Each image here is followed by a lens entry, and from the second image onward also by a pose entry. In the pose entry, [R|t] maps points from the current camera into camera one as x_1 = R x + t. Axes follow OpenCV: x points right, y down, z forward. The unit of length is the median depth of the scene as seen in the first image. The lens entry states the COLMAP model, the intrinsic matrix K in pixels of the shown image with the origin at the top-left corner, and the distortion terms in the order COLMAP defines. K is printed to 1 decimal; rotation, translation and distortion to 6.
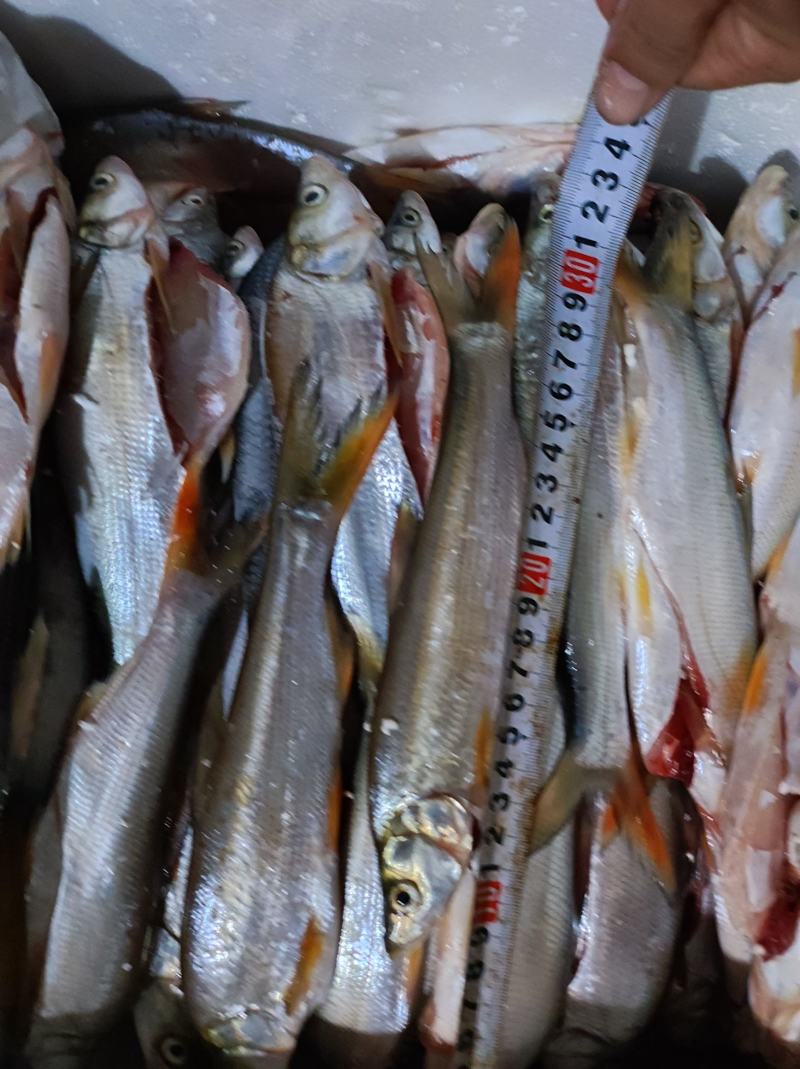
lens RADIAL K [[815.1, 0, 400.0], [0, 815.1, 534.5], [0, 0, 1]] dist [0.001187, -0.001285]
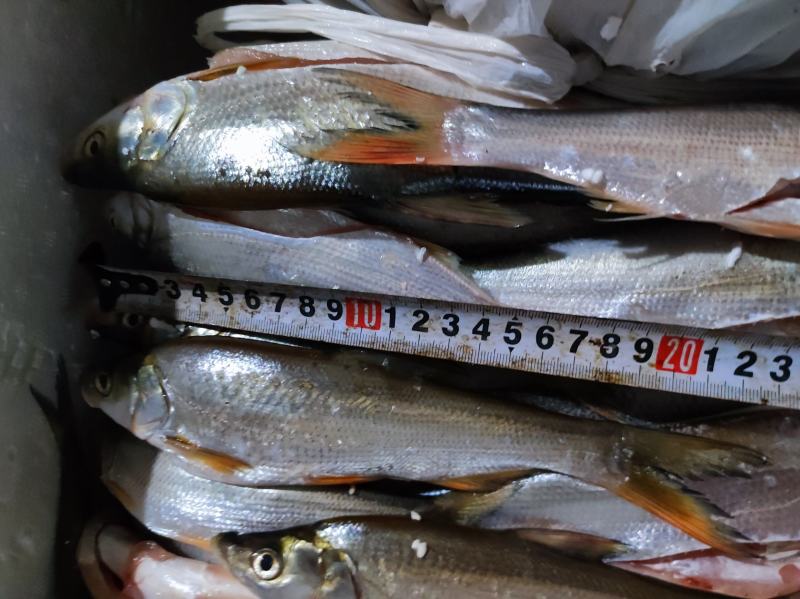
lens RADIAL K [[610.0, 0, 400.0], [0, 610.0, 299.5], [0, 0, 1]] dist [0.001187, -0.001285]
pose [[-0.021758, 0.999372, -0.027976, -0.289039], [-0.994459, -0.018755, 0.103438, 0.171787], [0.102849, 0.030072, 0.994242, 0.181994]]
